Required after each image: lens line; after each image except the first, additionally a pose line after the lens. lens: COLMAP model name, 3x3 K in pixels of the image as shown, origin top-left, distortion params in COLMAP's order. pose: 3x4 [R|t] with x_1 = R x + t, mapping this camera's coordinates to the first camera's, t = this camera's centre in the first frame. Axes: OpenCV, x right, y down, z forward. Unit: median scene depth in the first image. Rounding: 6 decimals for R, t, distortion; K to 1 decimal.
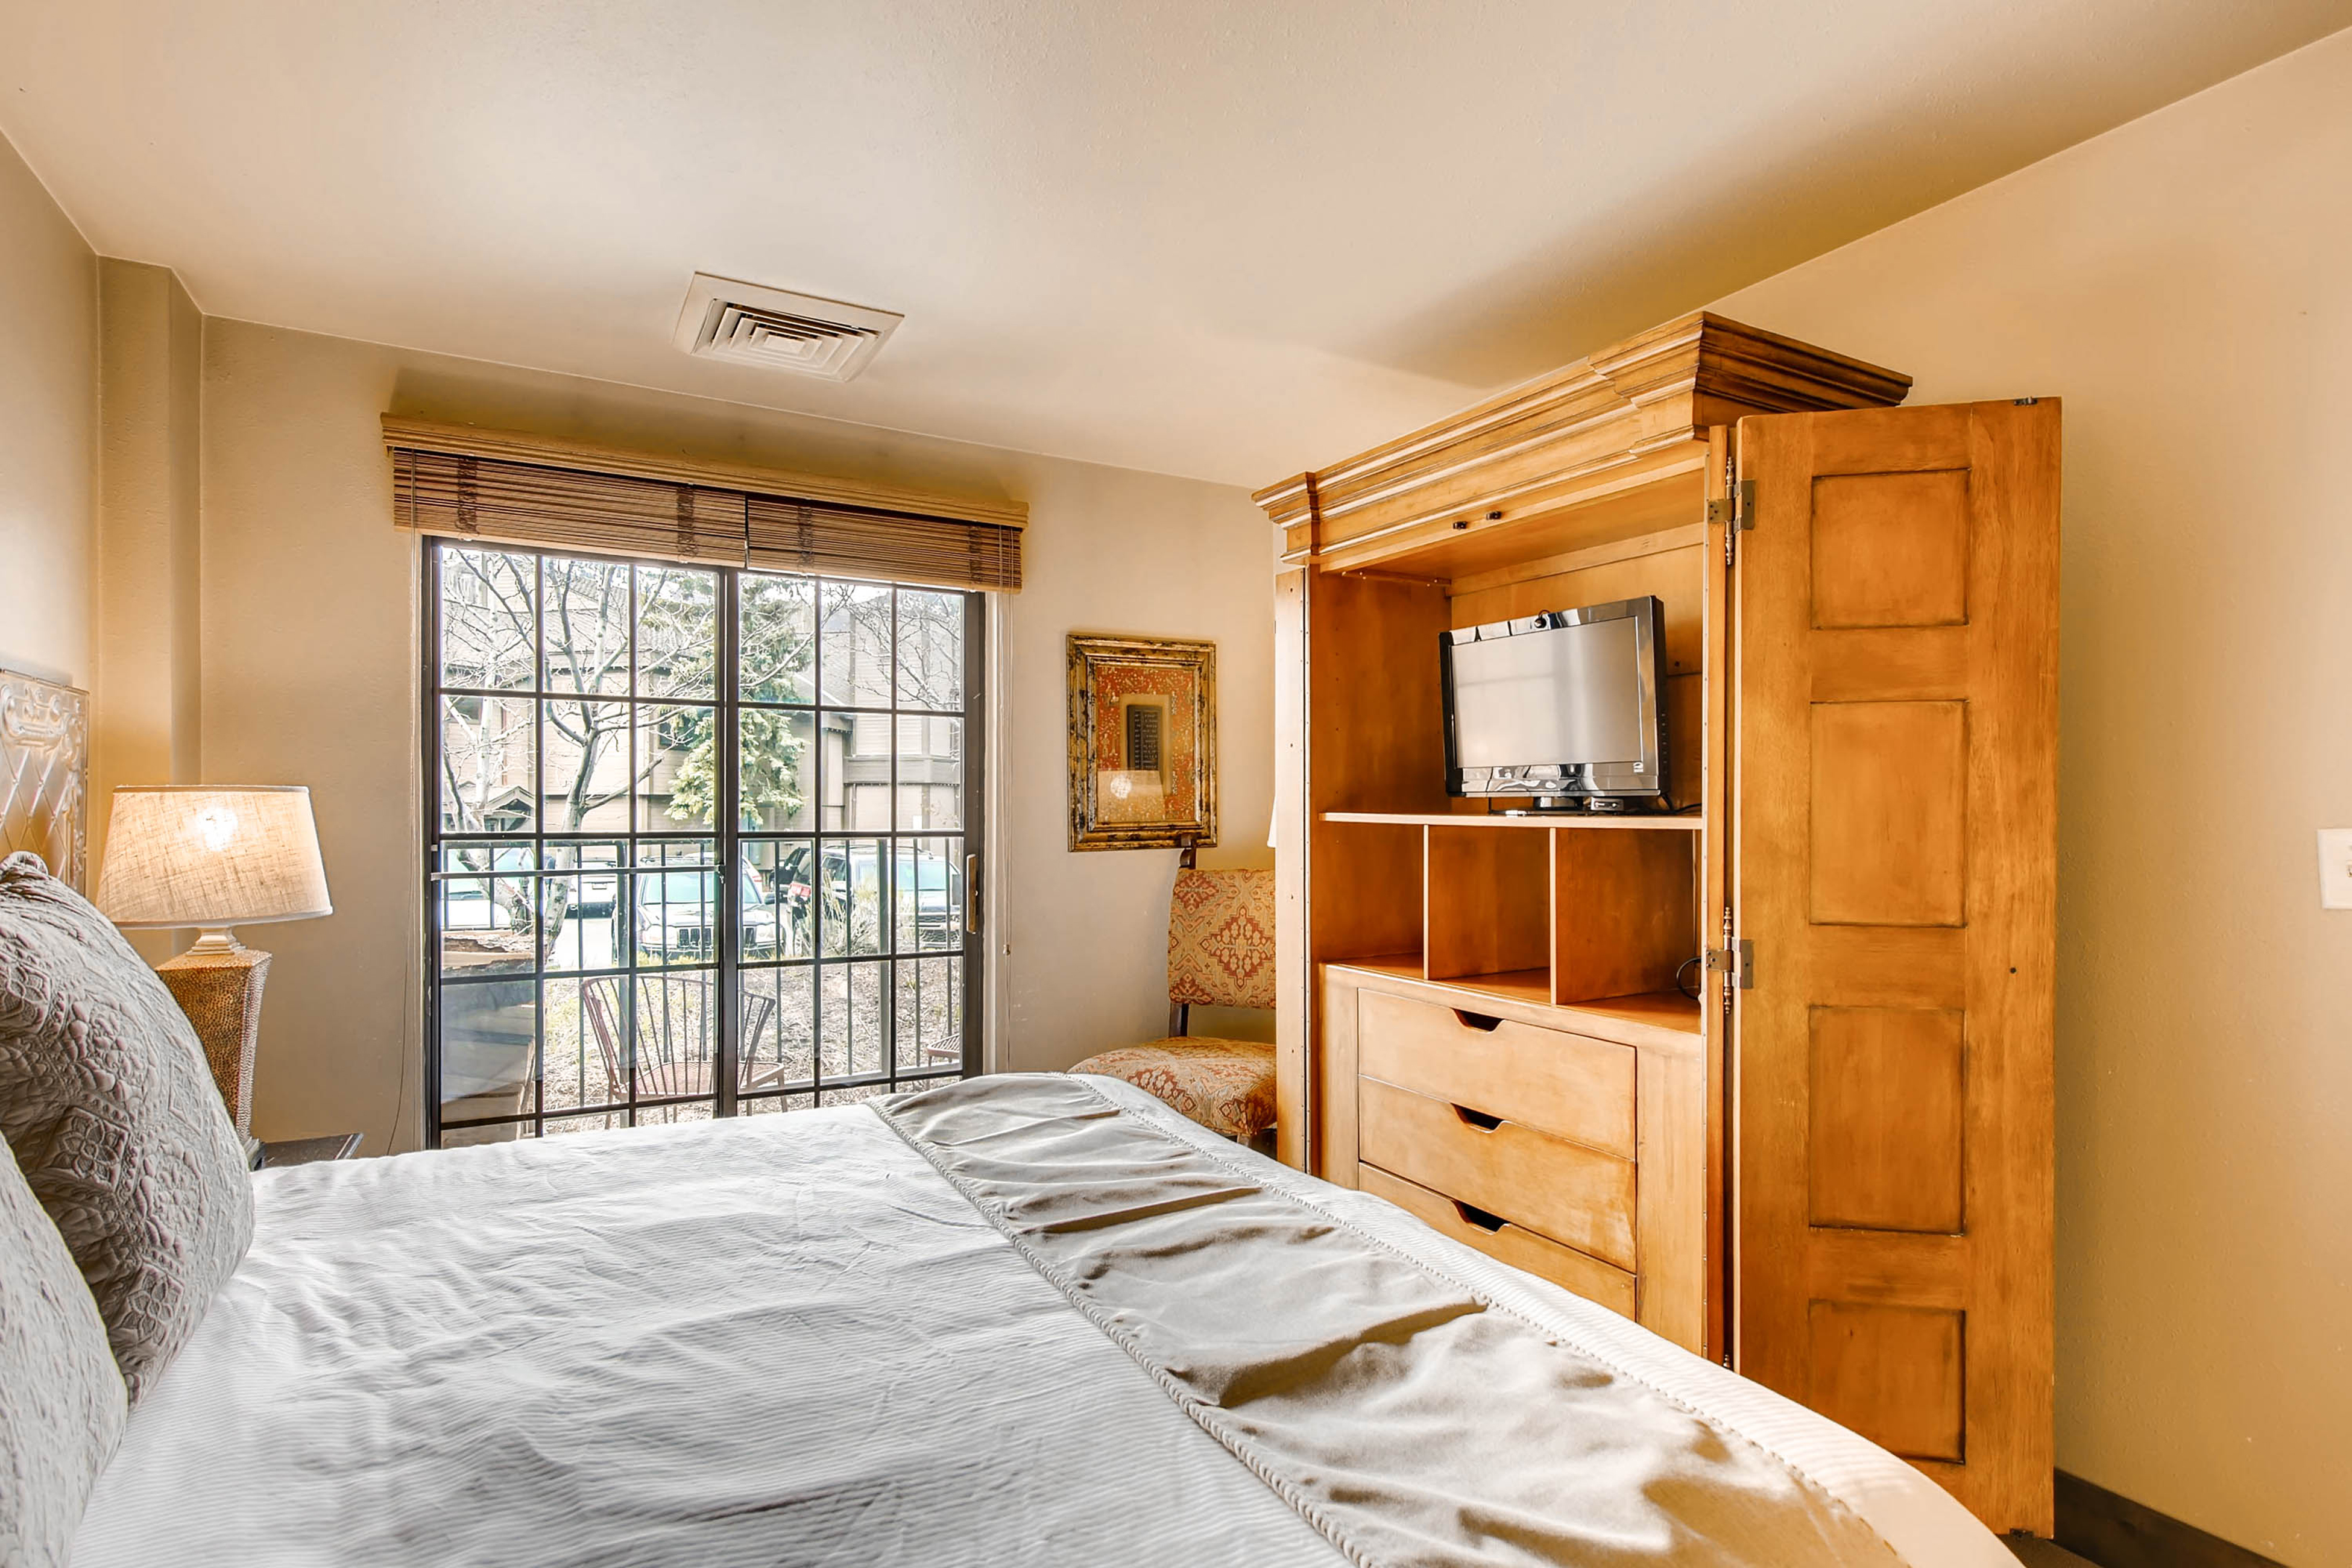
lens RADIAL K [[1157.8, 0, 1162.0], [0, 1157.8, 793.6], [0, 0, 1]] dist [0.010036, -0.003431]
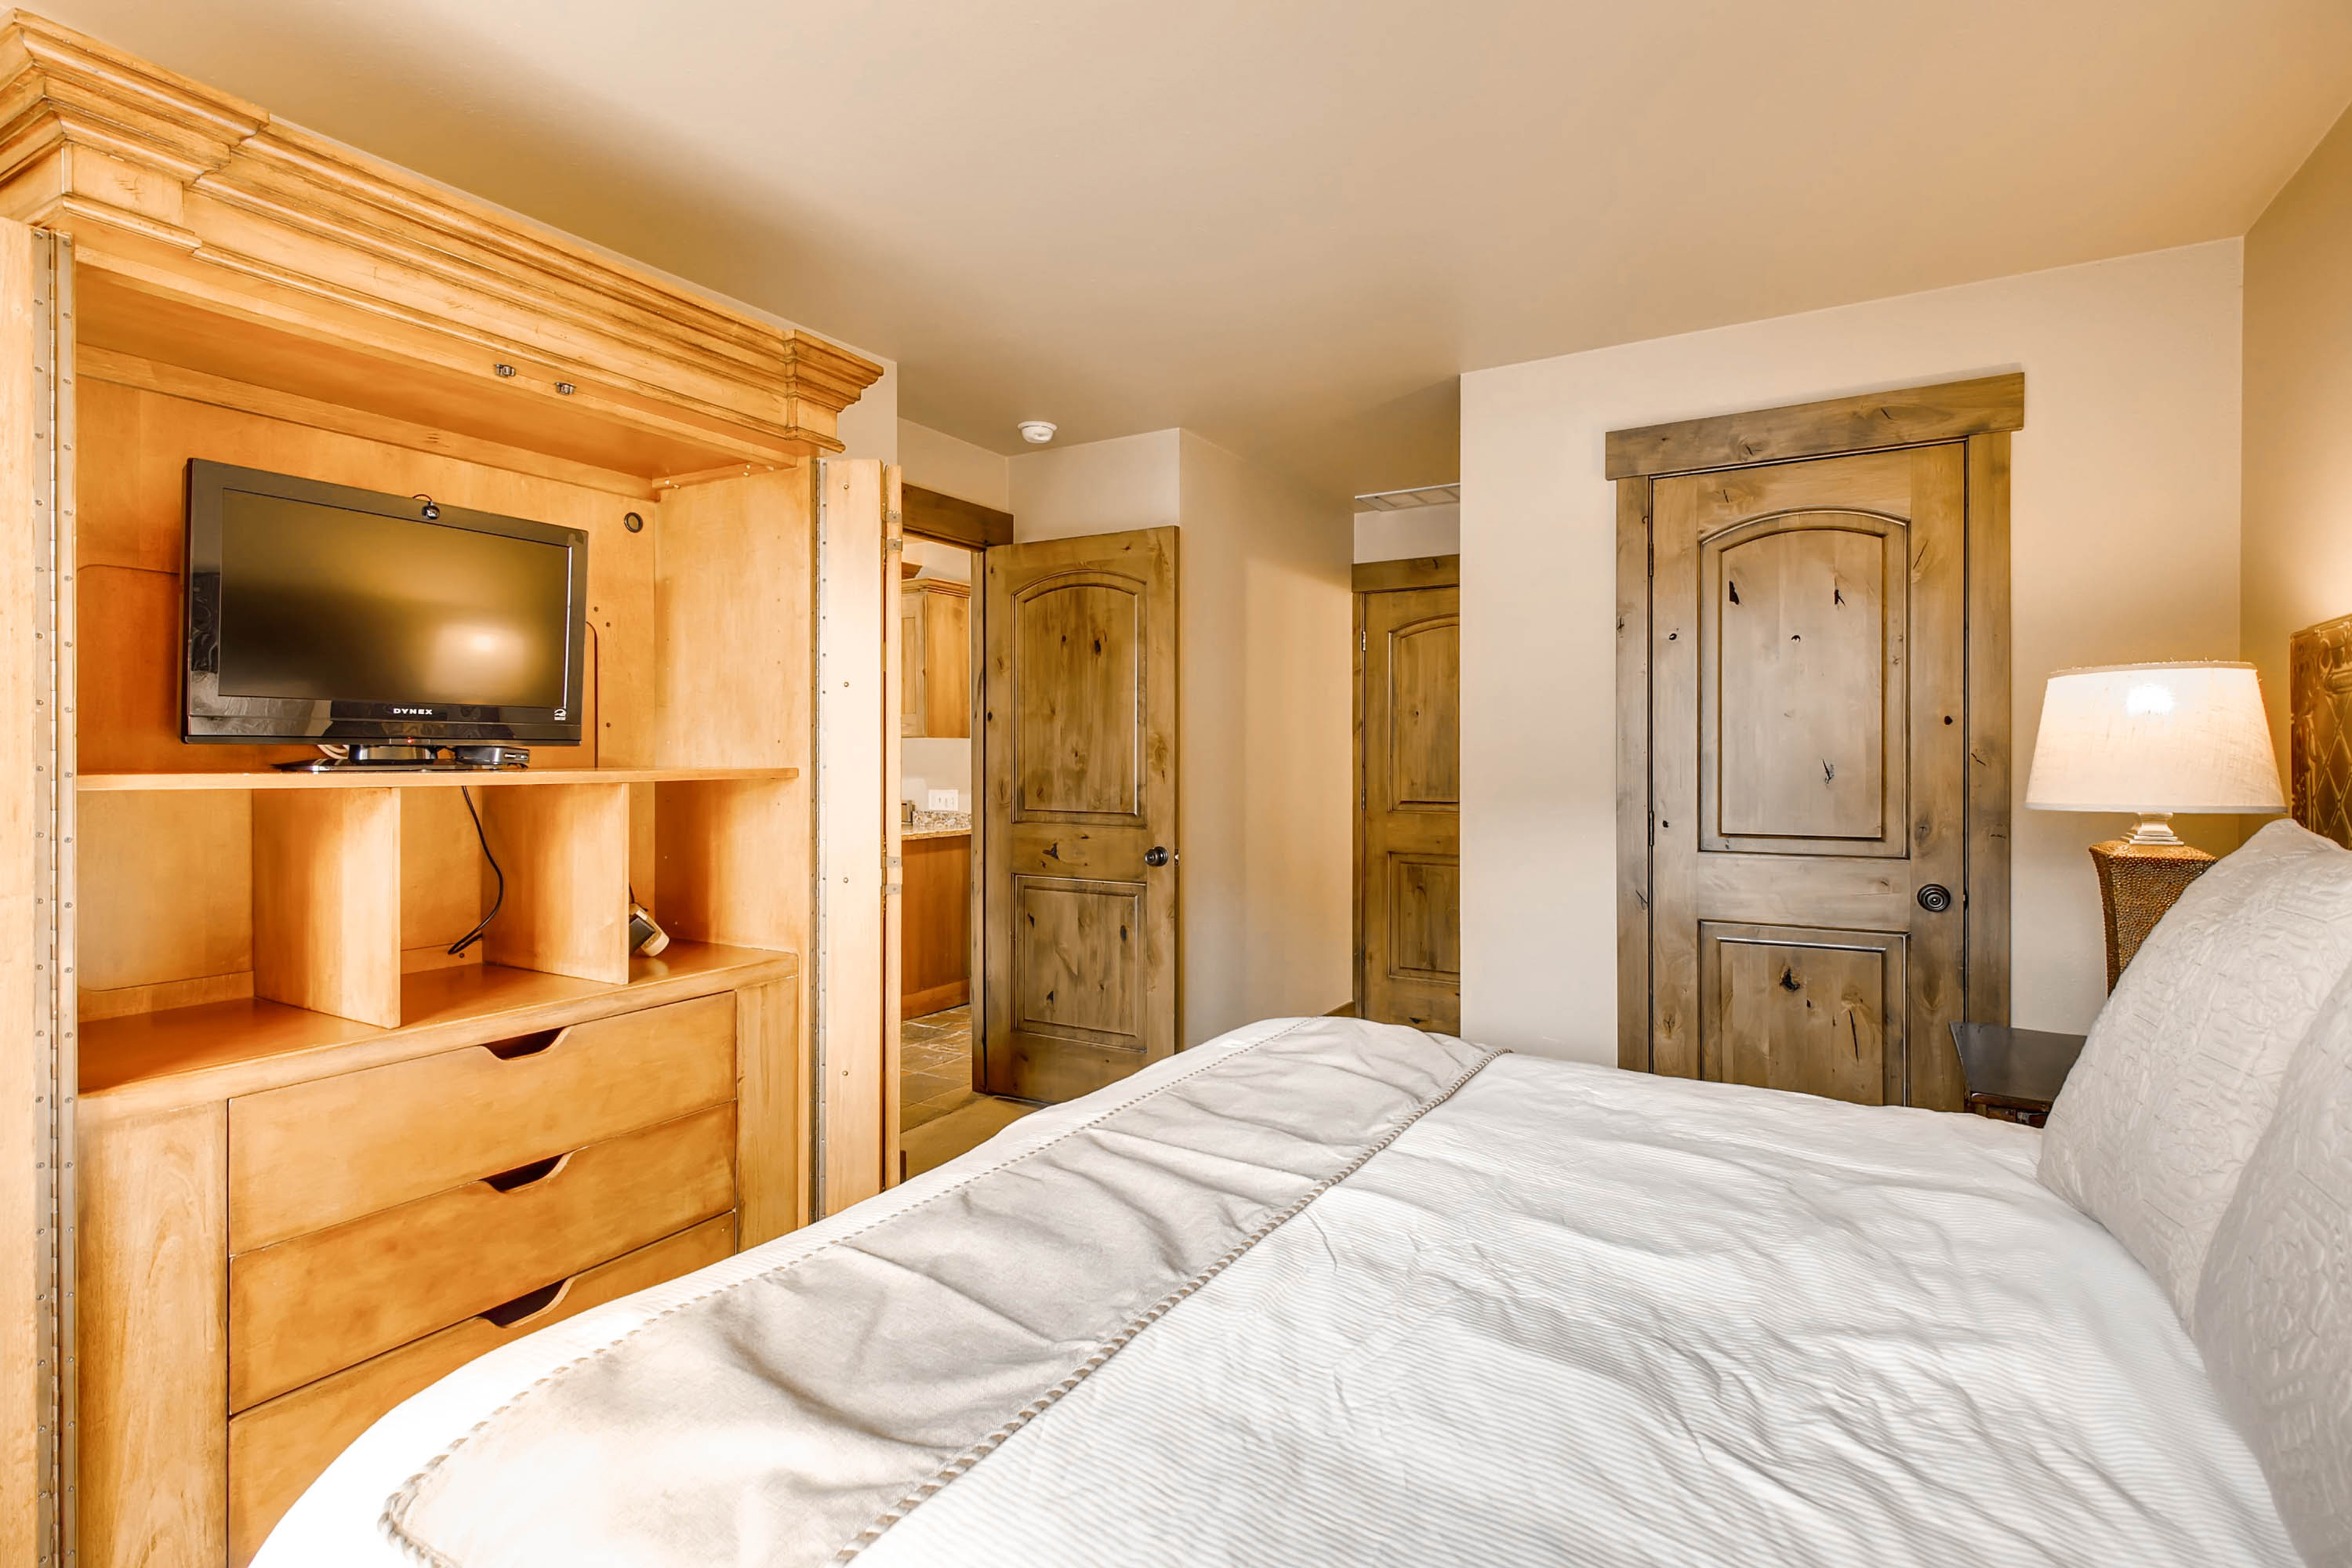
lens RADIAL K [[1157.8, 0, 1160.3], [0, 1157.8, 763.1], [0, 0, 1]] dist [0.010036, -0.003431]
pose [[-0.495224, -0.009390, 0.868715, -0.635858], [-0.011156, 0.999928, 0.004448, 0.005778], [-0.868694, -0.007489, -0.495293, 1.109049]]
